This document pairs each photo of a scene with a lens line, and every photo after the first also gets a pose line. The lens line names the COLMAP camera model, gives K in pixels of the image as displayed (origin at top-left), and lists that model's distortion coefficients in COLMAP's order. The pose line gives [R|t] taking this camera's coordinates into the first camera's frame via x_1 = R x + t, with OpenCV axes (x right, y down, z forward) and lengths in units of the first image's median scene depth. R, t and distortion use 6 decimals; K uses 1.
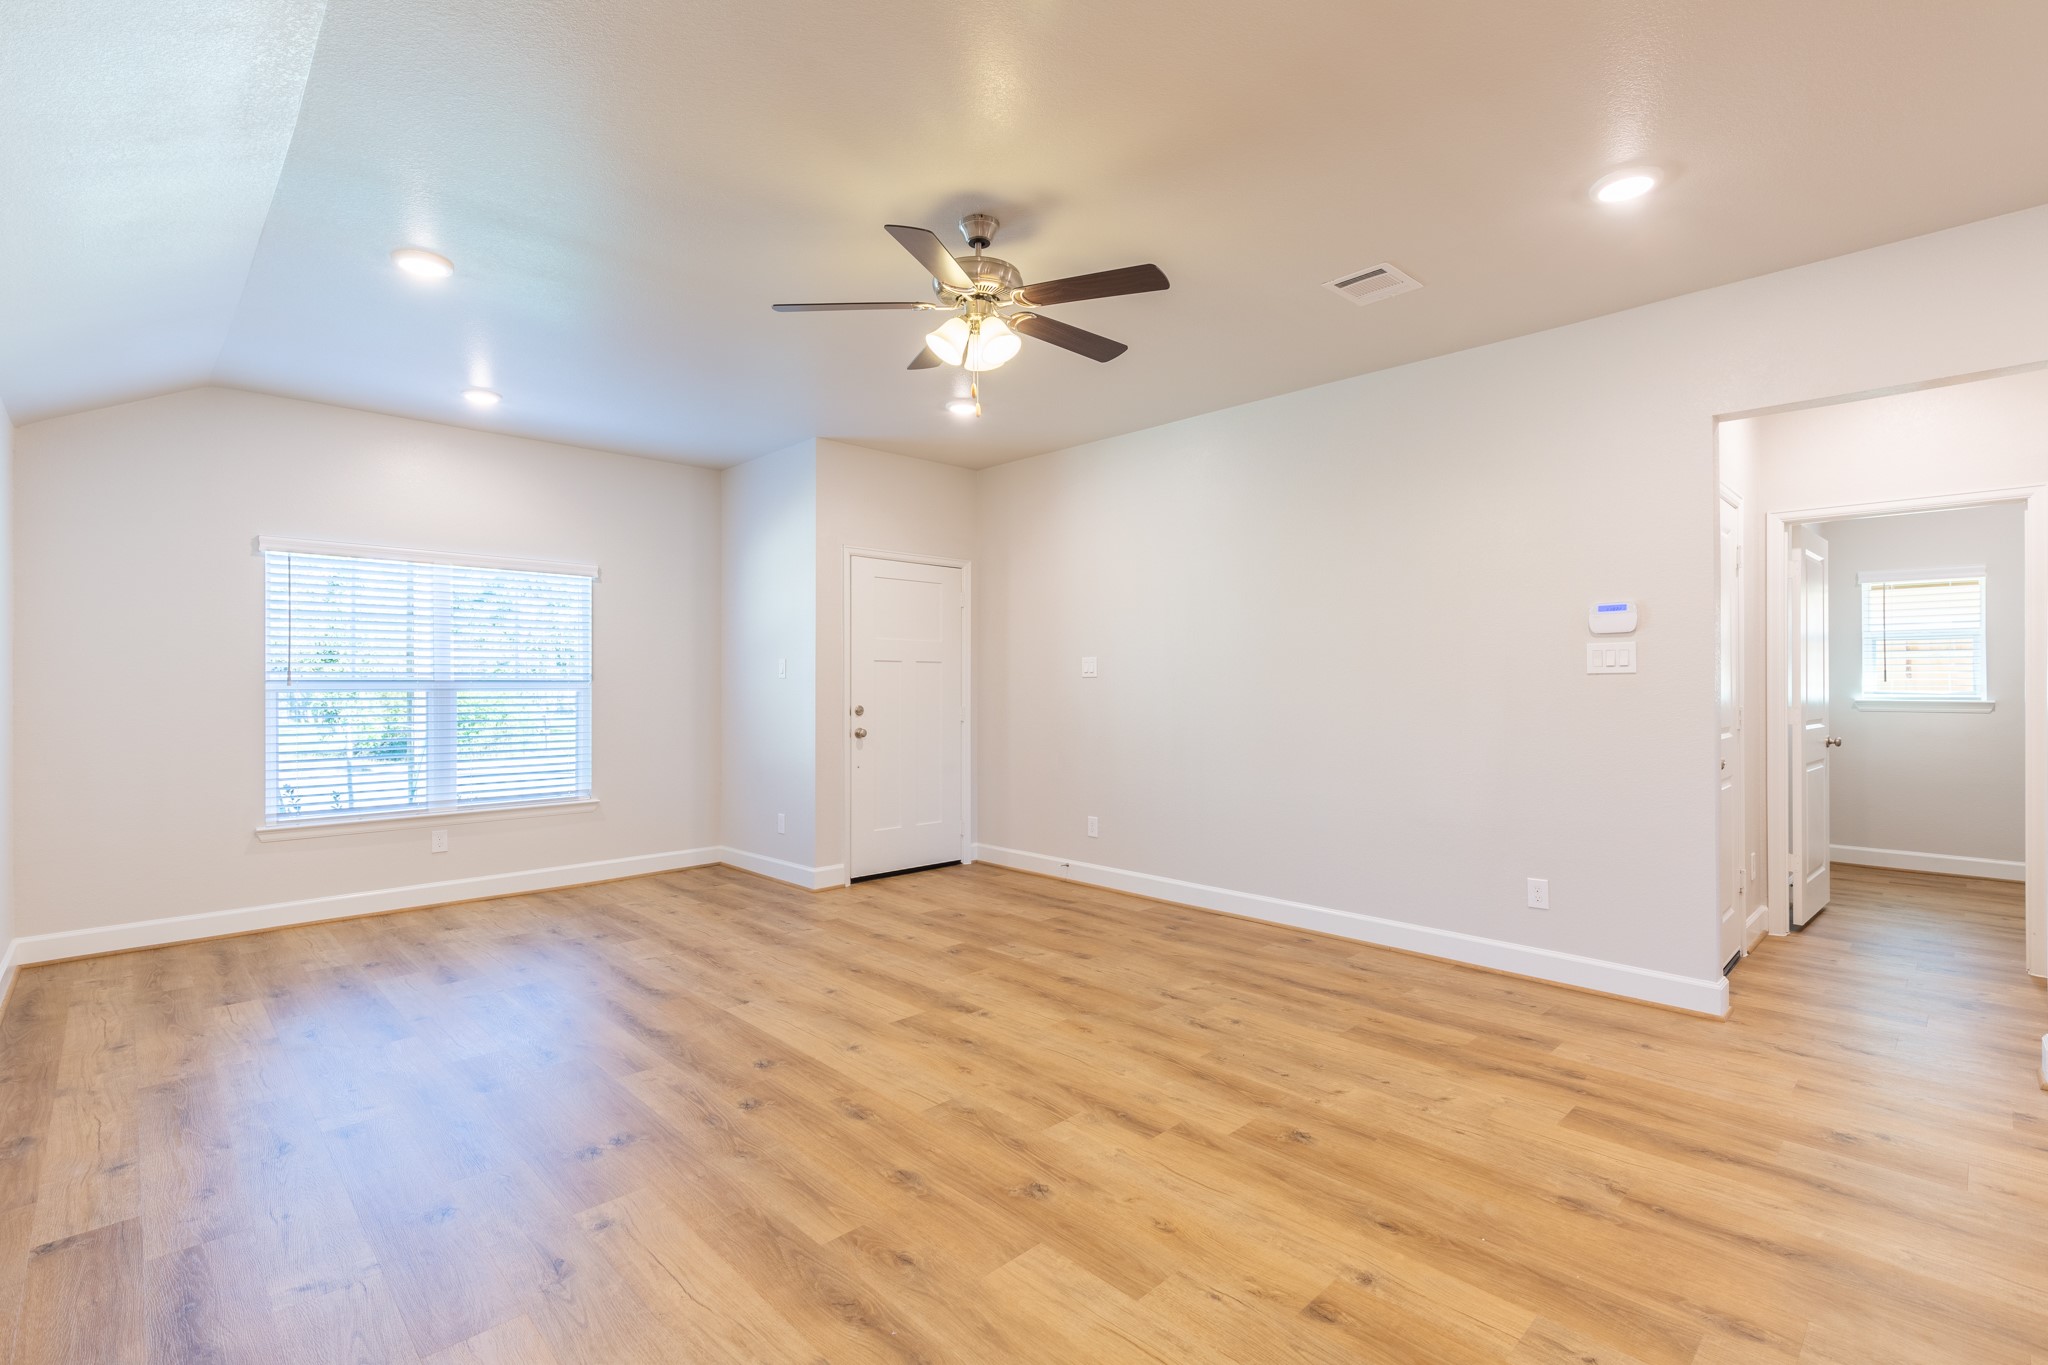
lens RADIAL K [[947.9, 0, 1024.0], [0, 947.9, 682.5], [0, 0, 1]] dist [0.011059, -0.000420]
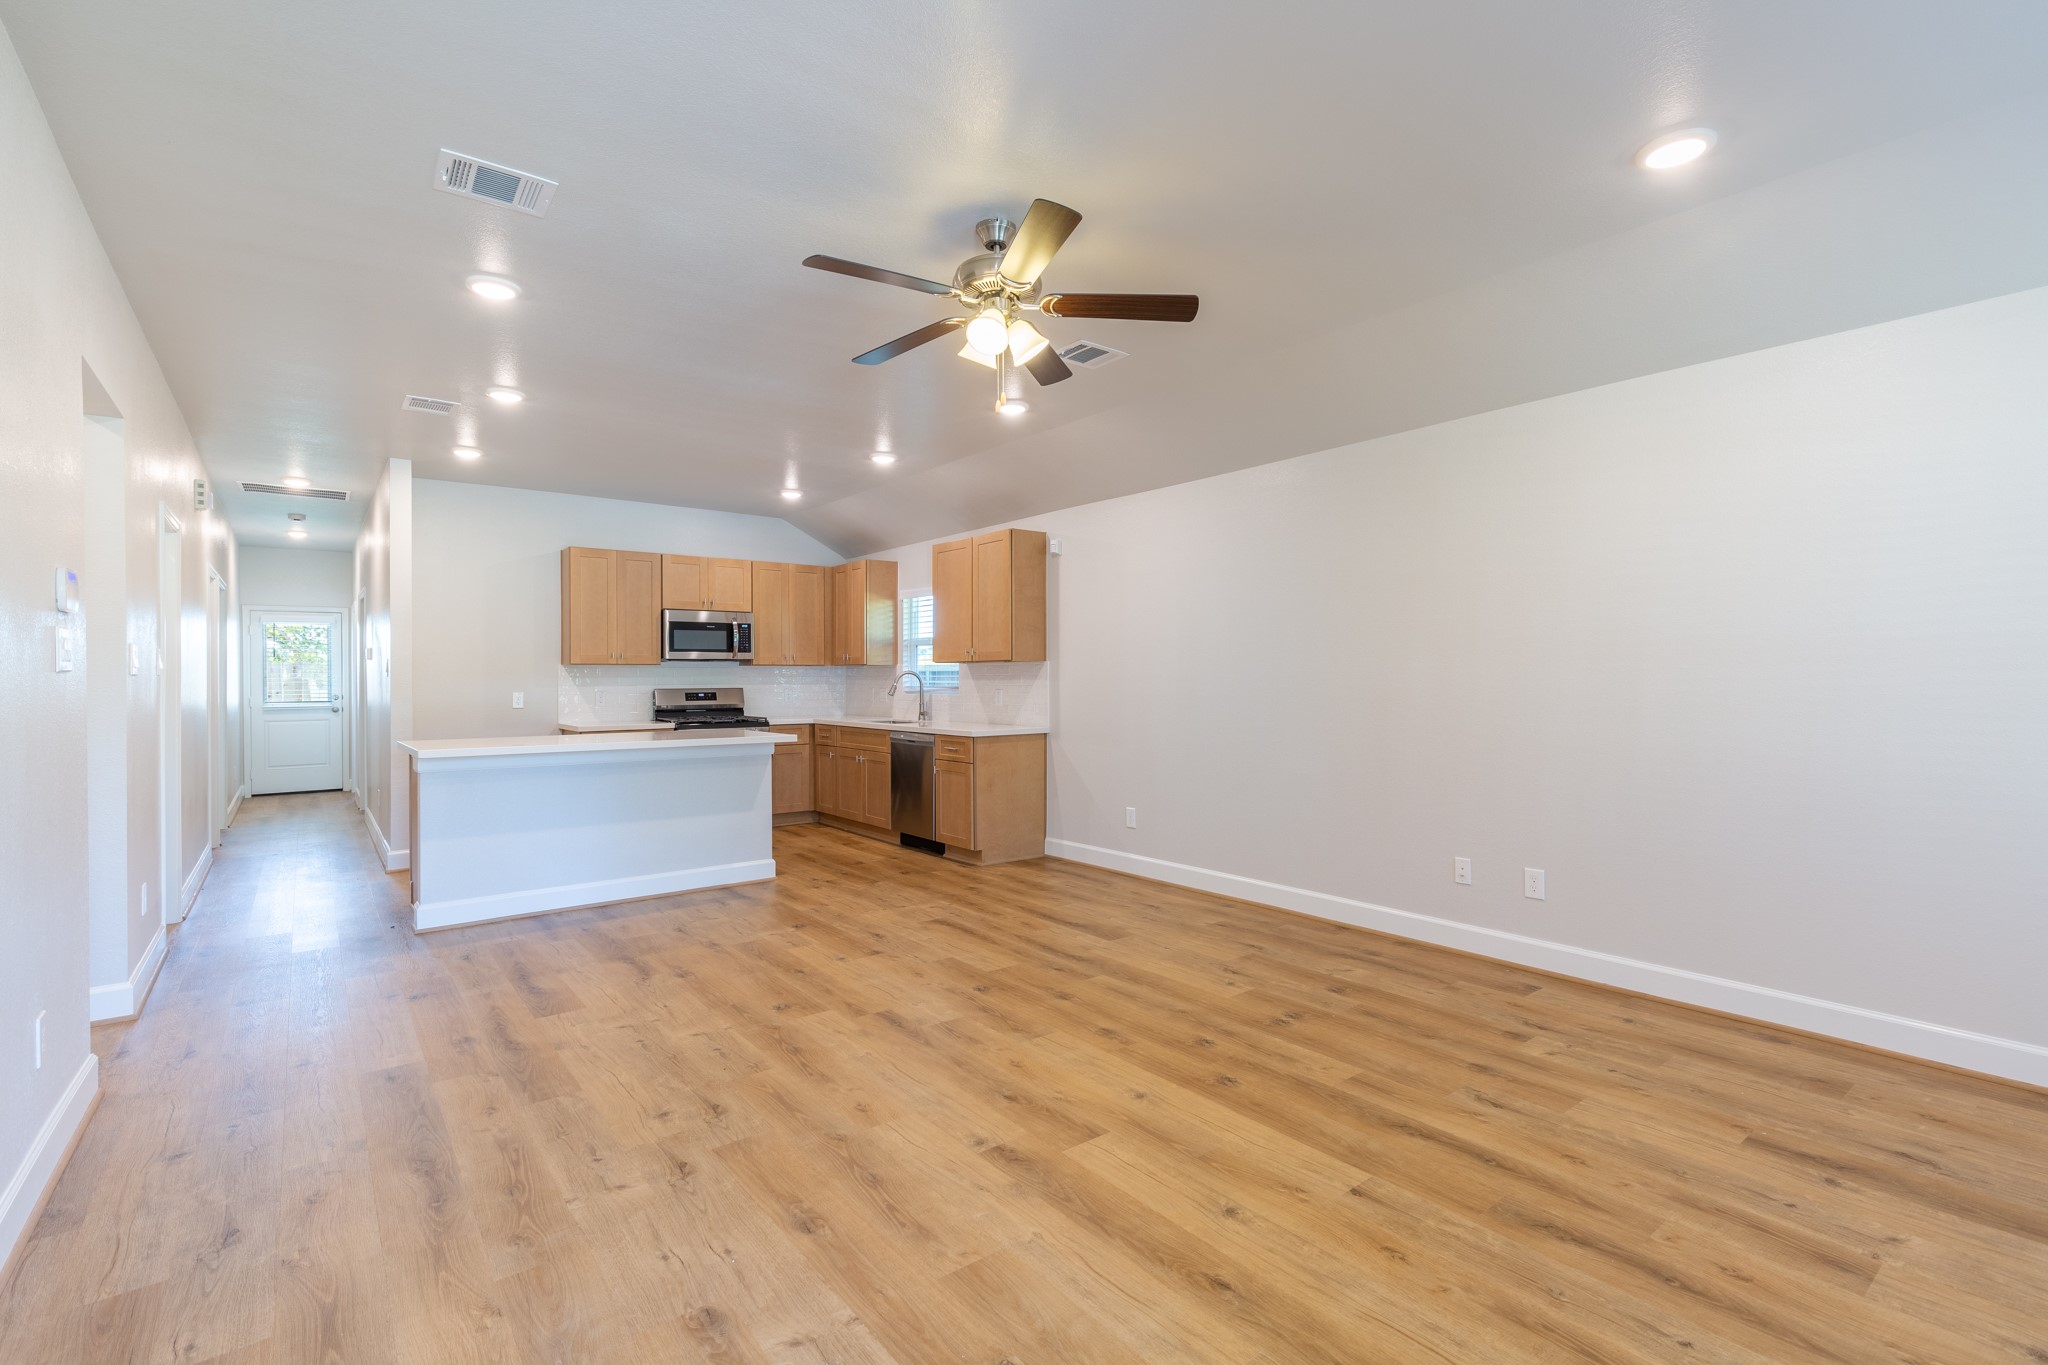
lens RADIAL K [[921.3, 0, 1064.7], [0, 921.3, 672.6], [0, 0, 1]] dist [0.011741, 0.000030]
pose [[-0.998094, 0.008802, 0.061075, -0.168691], [0.008481, 0.999949, -0.005503, 0.000727], [-0.061121, -0.004975, -0.998118, 1.884751]]
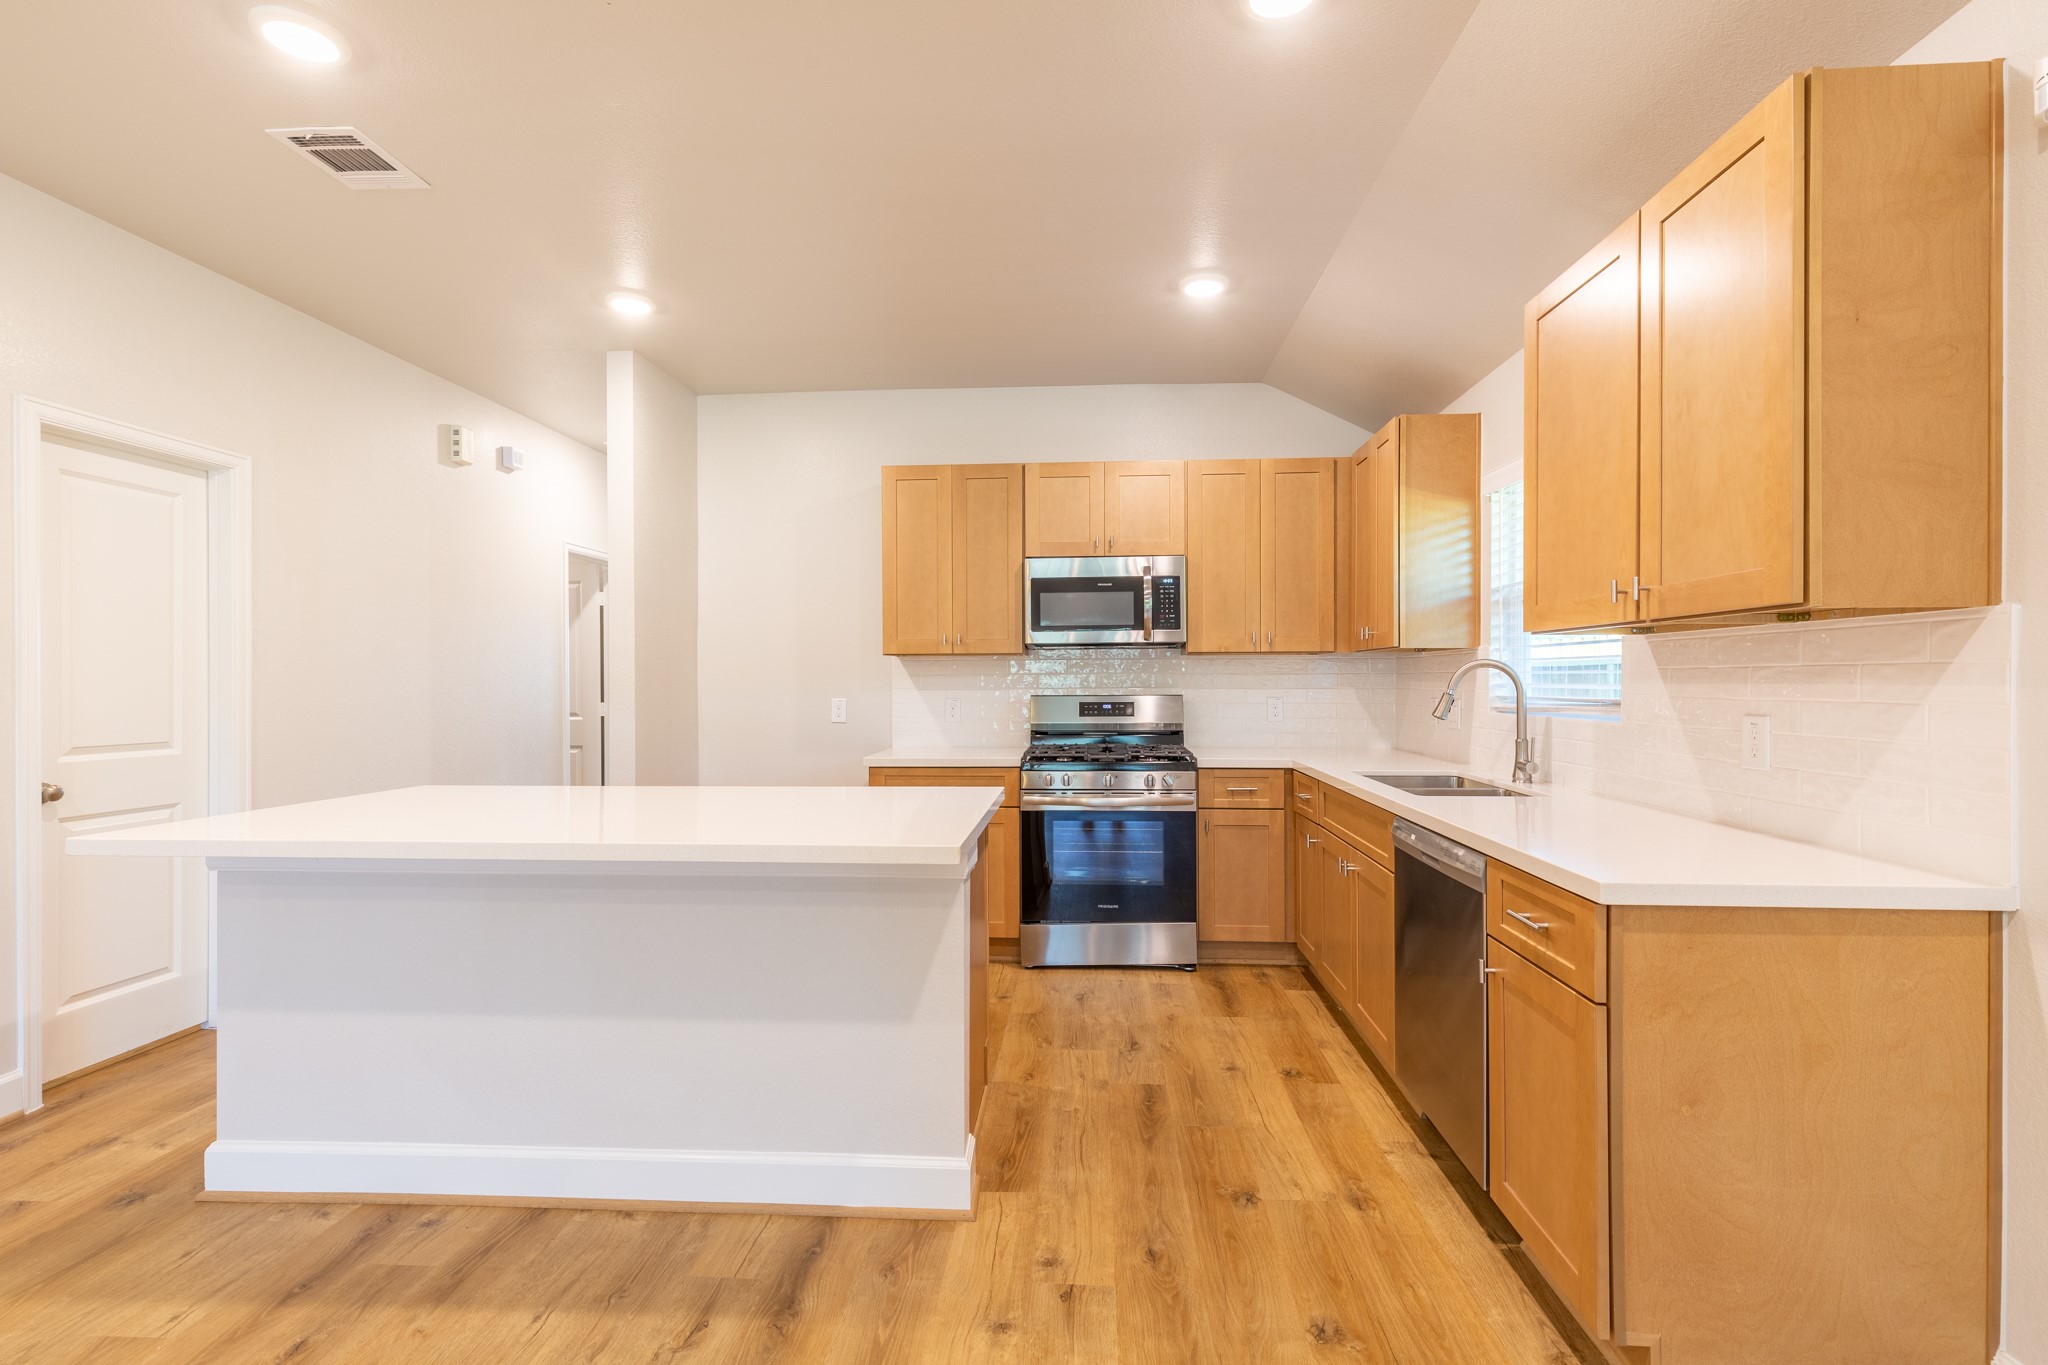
lens RADIAL K [[947.9, 0, 1024.0], [0, 947.9, 682.5], [0, 0, 1]] dist [0.011059, -0.000420]
pose [[-0.676335, 0.005103, 0.736577, -0.027834], [0.006262, 0.999980, -0.001178, 0.002238], [-0.736568, 0.003816, -0.676353, 0.562689]]
